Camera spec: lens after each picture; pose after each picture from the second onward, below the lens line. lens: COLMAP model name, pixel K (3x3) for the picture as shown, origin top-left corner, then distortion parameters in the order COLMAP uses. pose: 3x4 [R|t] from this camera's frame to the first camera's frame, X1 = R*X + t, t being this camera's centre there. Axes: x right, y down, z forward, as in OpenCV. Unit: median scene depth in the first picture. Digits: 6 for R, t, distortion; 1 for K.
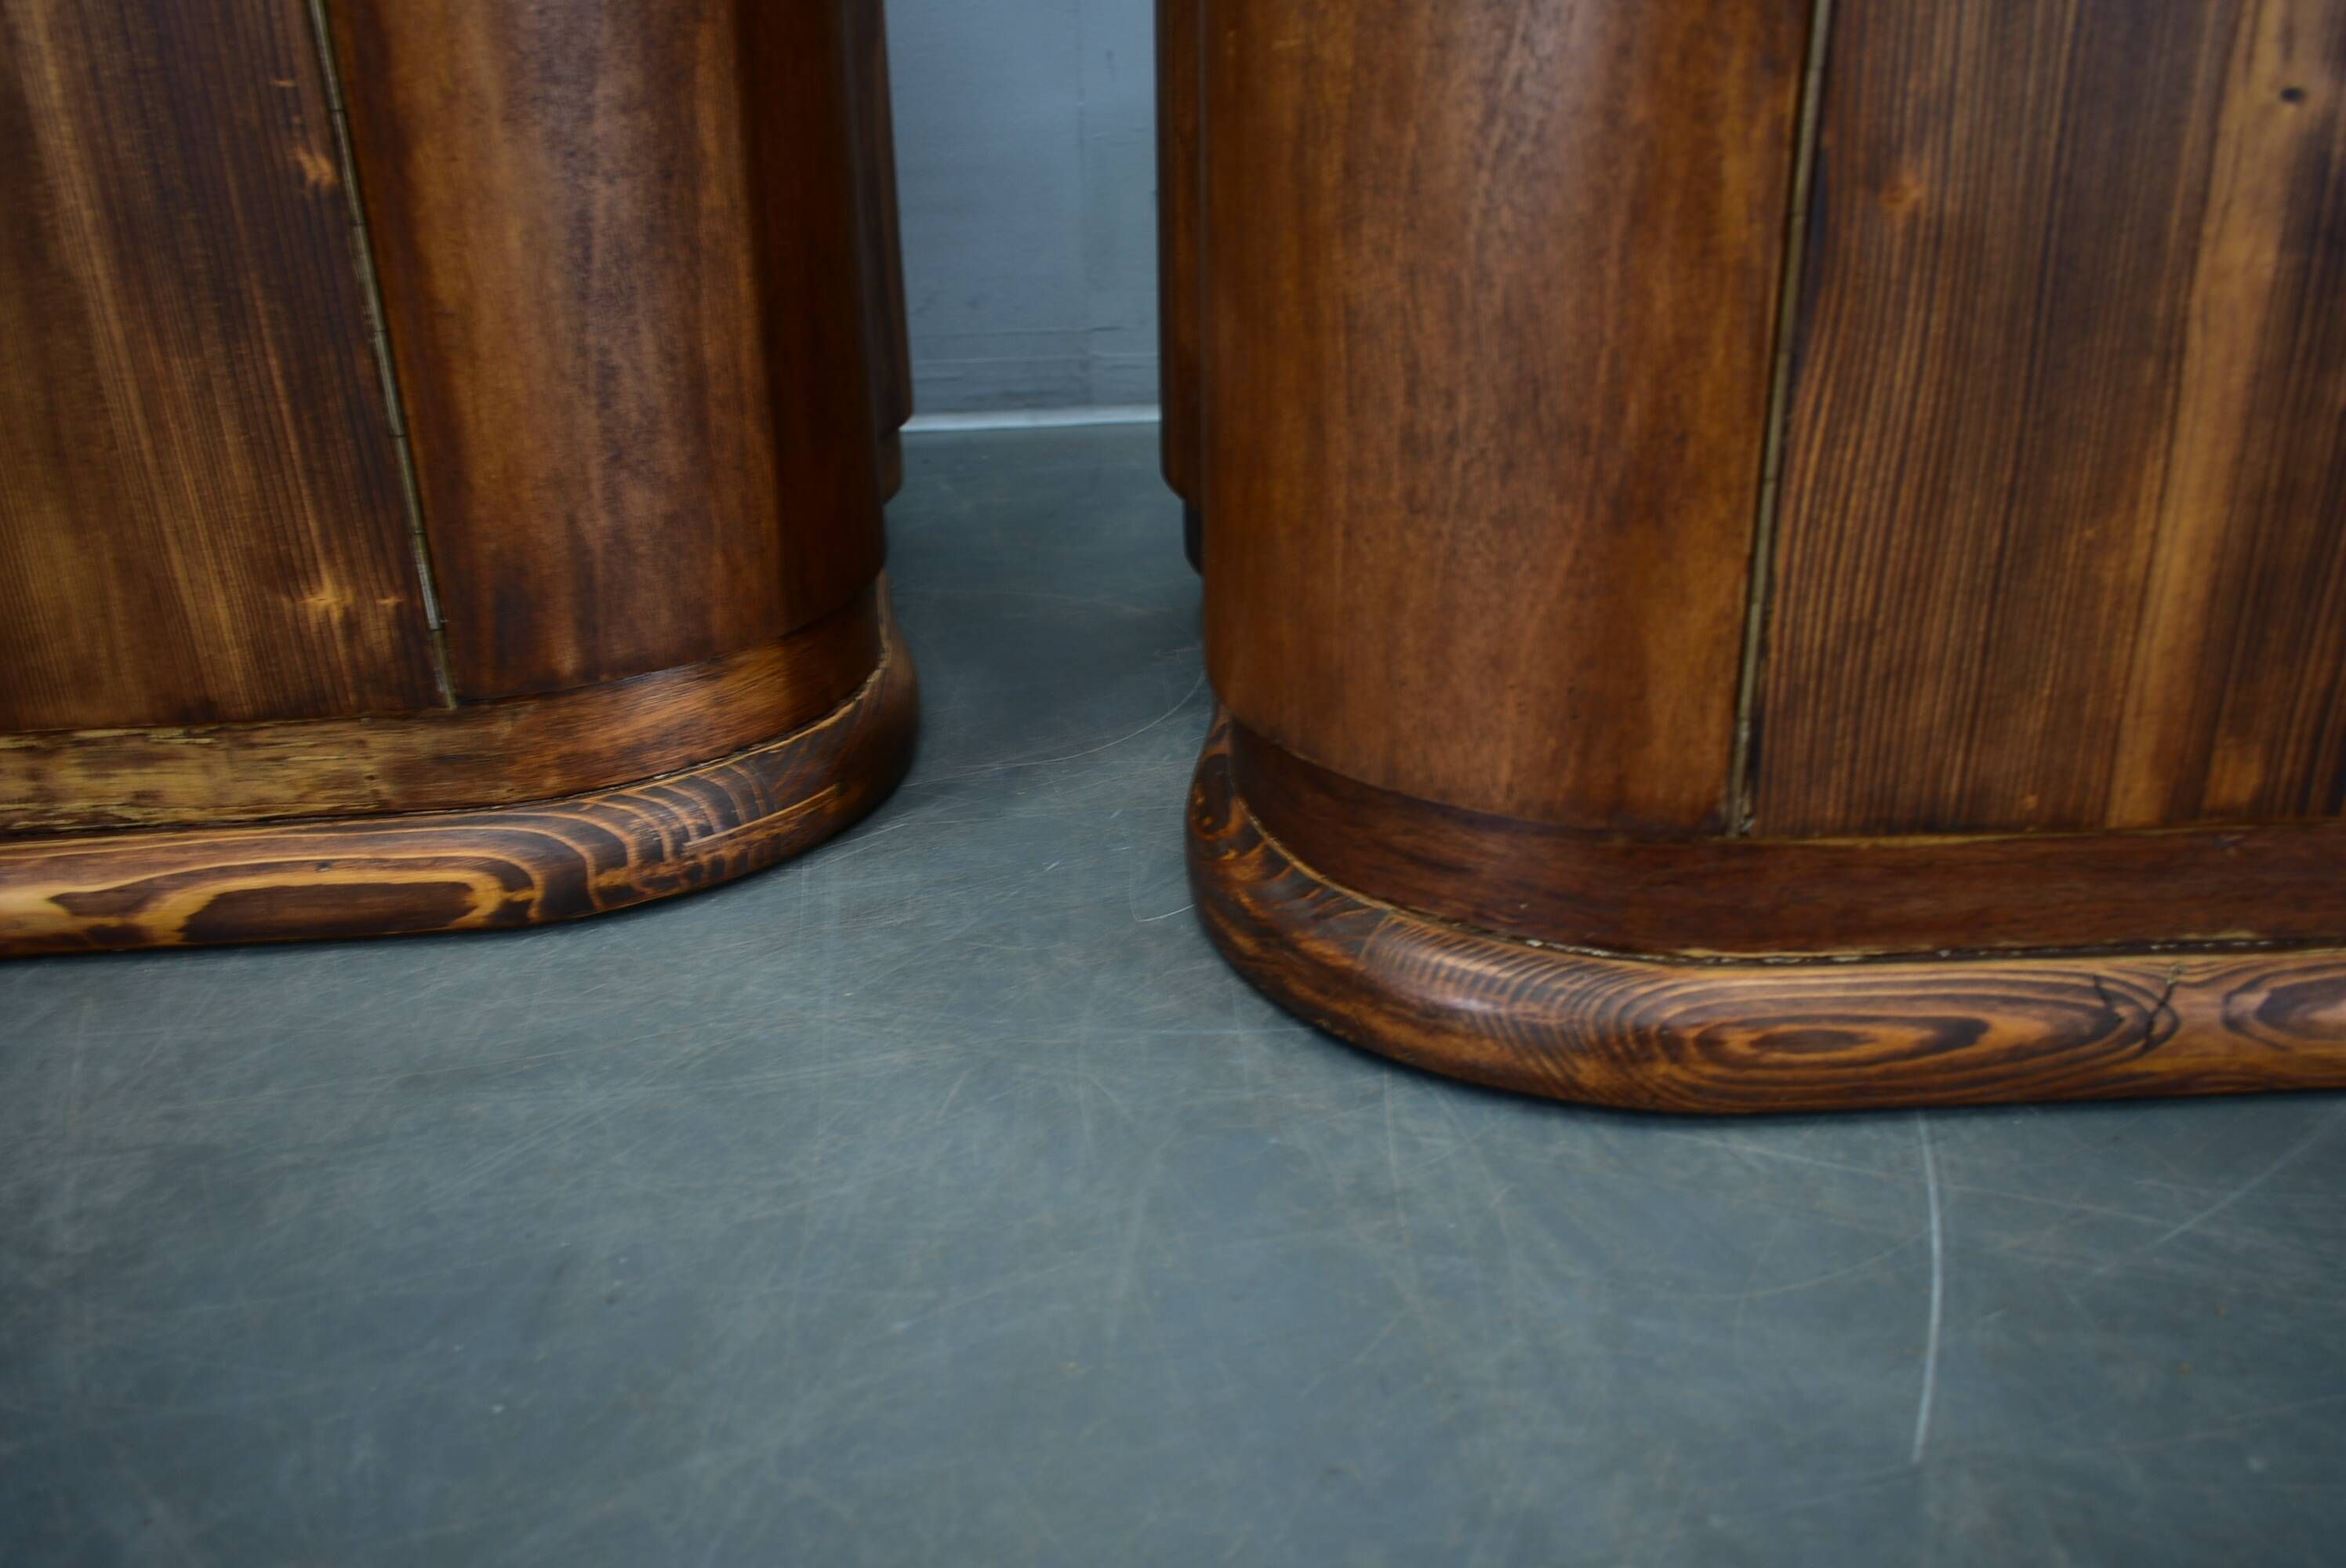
lens RADIAL K [[1887.1, 0, 1173.0], [0, 1887.1, 784.0], [0, 0, 1]] dist [-0.014603, 0.014815]
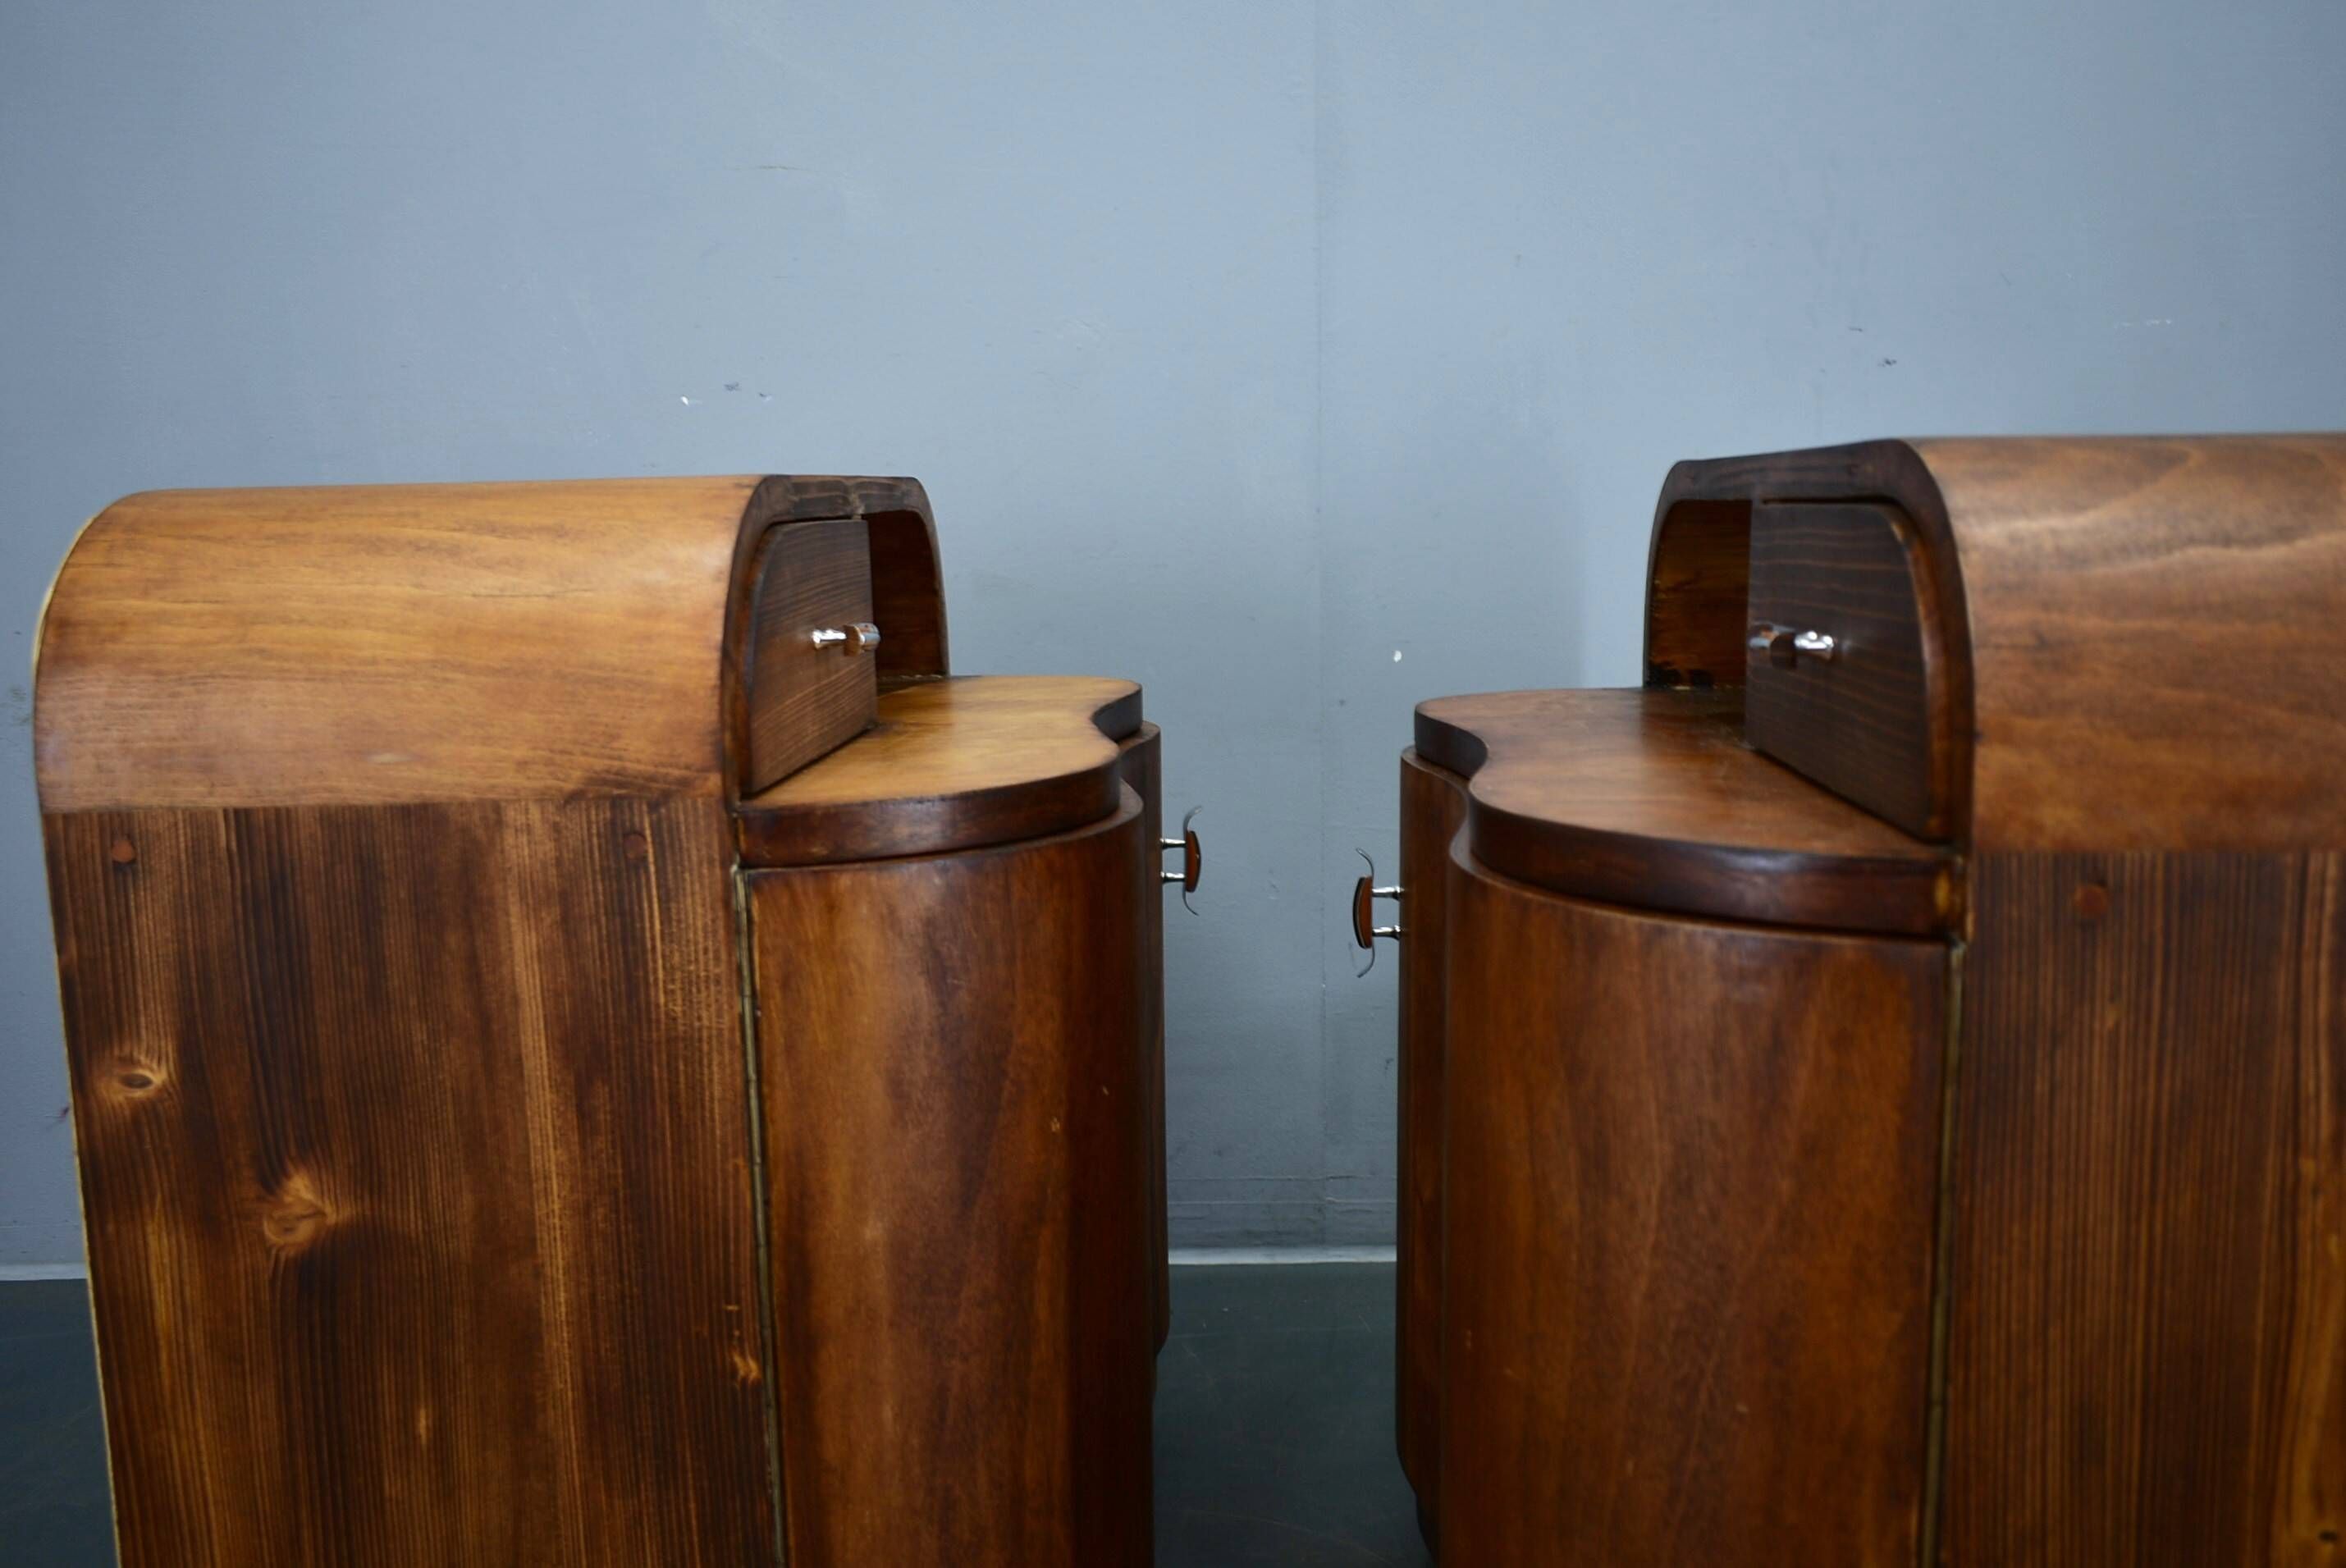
lens RADIAL K [[1978.4, 0, 1173.0], [0, 1978.4, 784.0], [0, 0, 1]] dist [-0.012849, 0.011821]
pose [[0.993893, 0.016100, -0.109171, -0.024986], [-0.044197, 0.964563, -0.260124, -0.360793], [0.101114, 0.263360, 0.959384, -0.354207]]
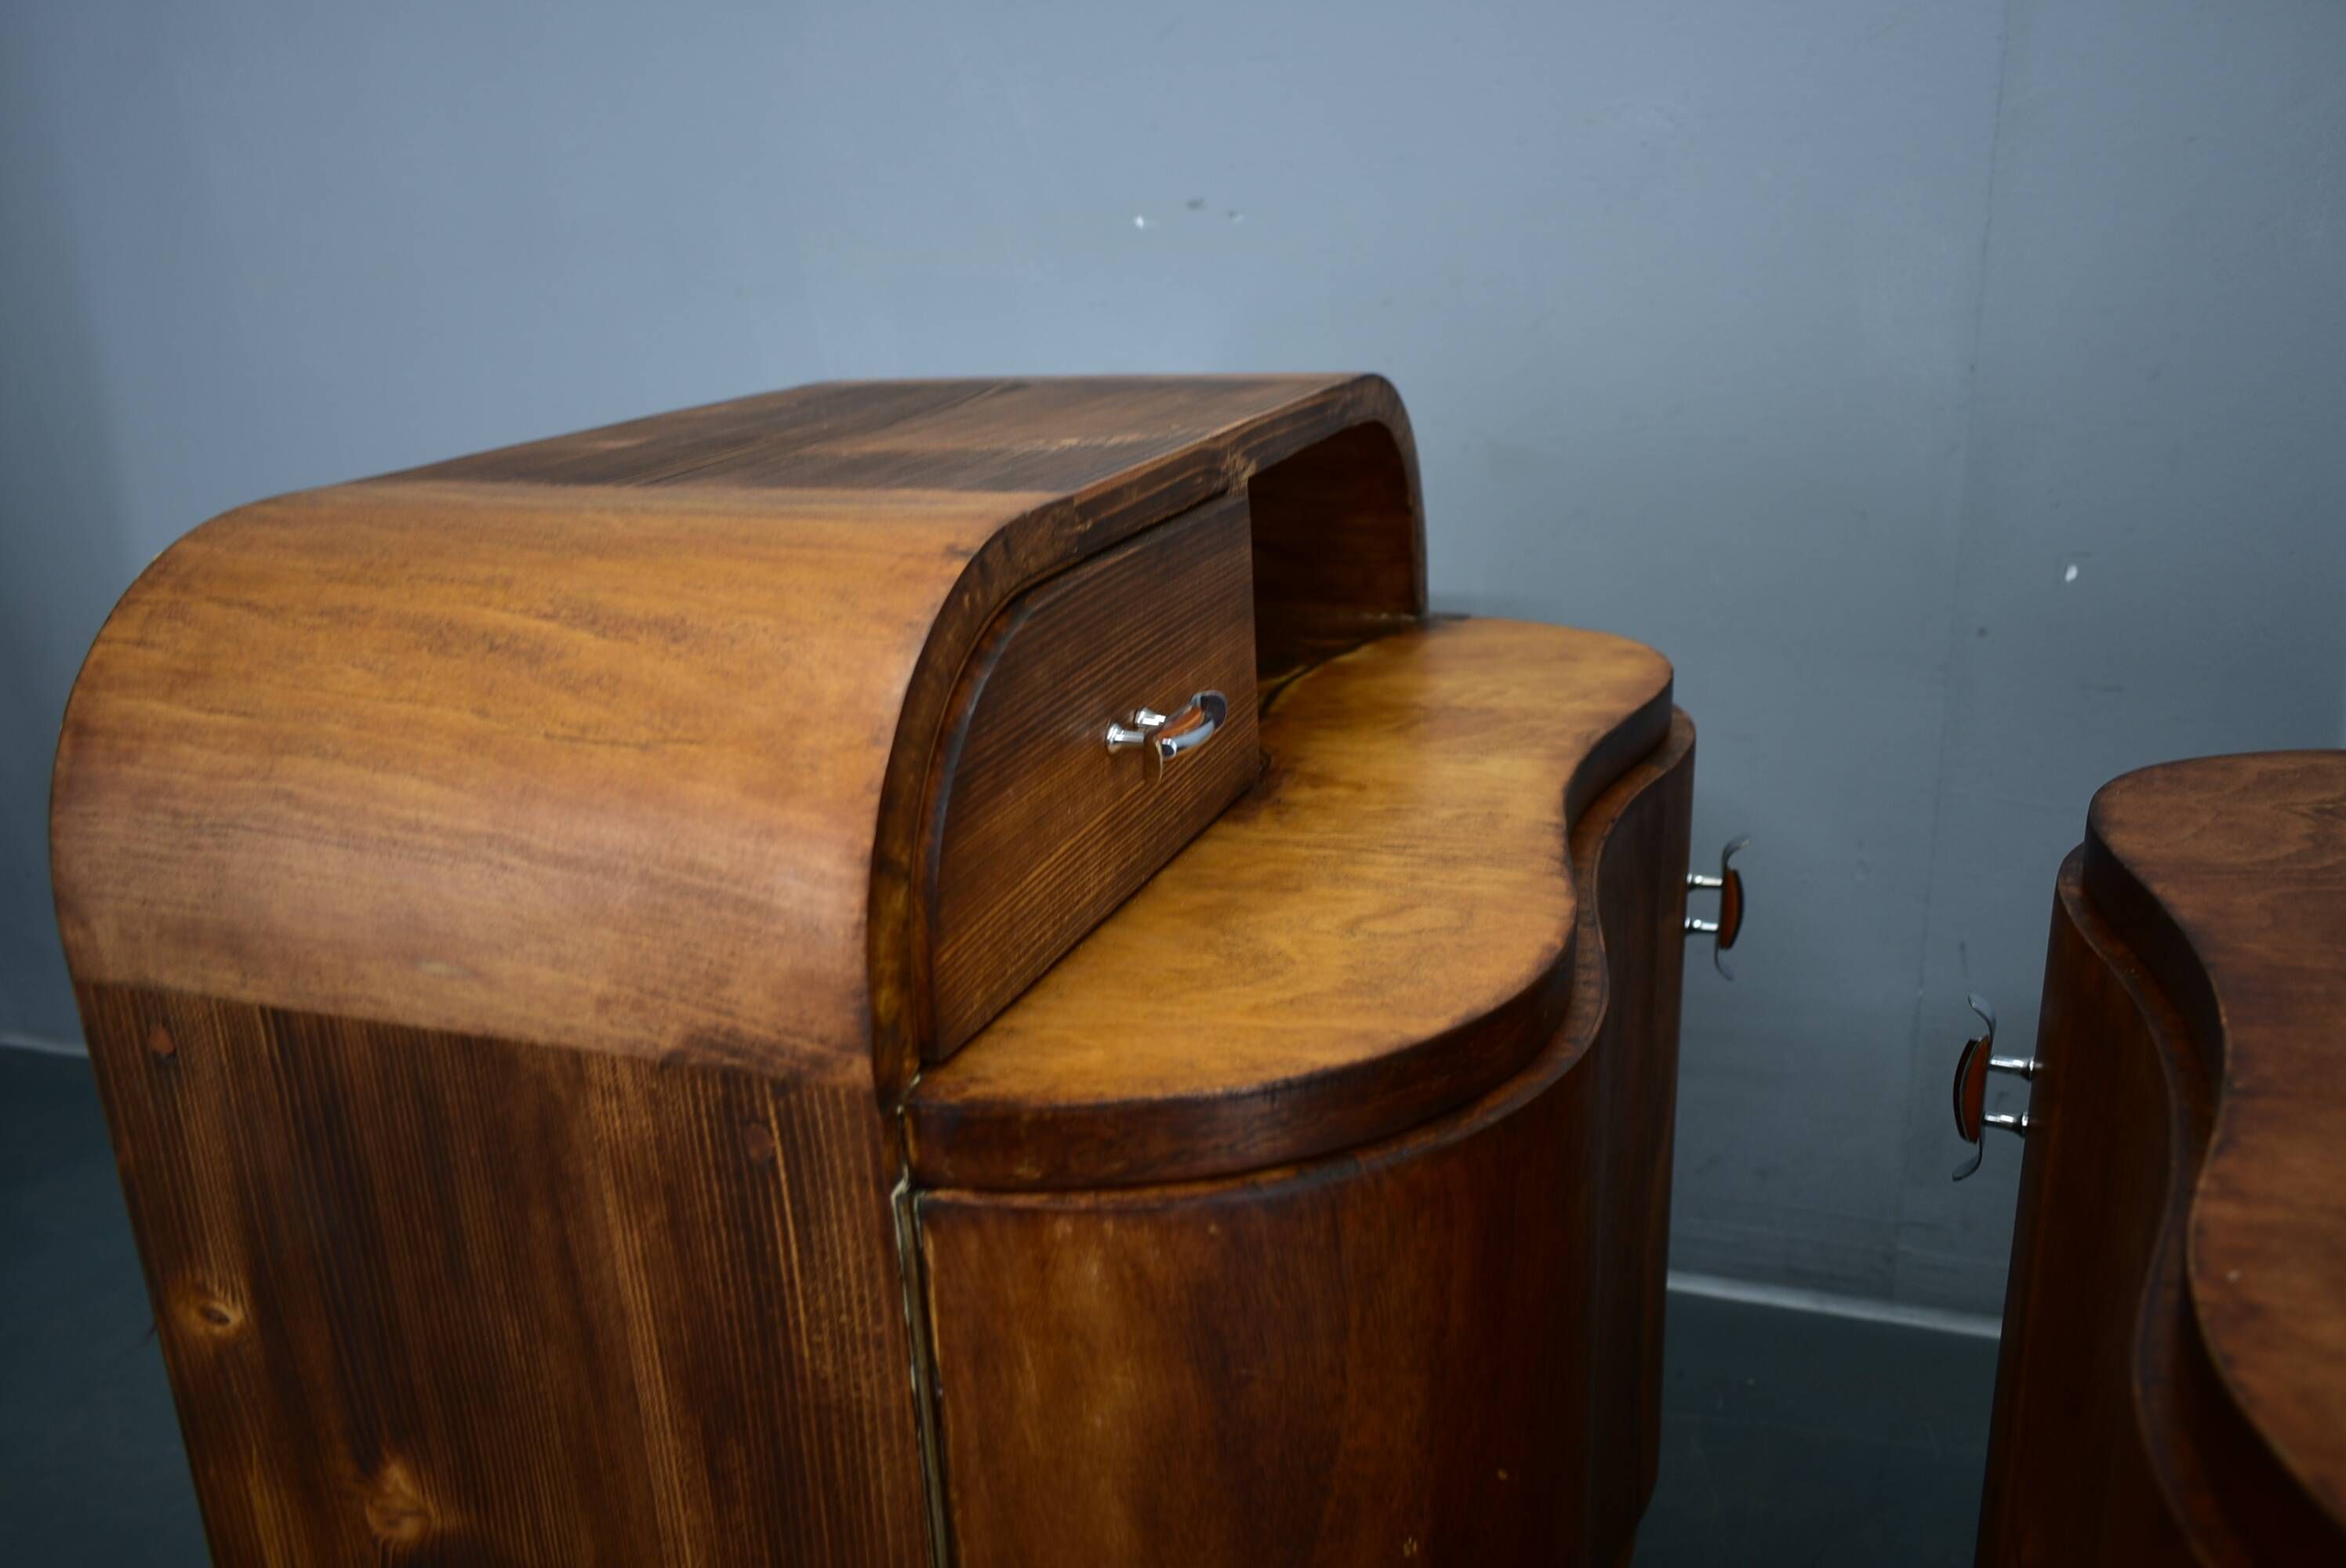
lens RADIAL K [[1887.1, 0, 1173.0], [0, 1887.1, 784.0], [0, 0, 1]] dist [-0.014603, 0.014815]
pose [[0.907151, 0.111017, -0.405897, -0.043369], [-0.148701, 0.986911, -0.062405, -0.755164], [0.393656, 0.116968, 0.911786, 0.160634]]
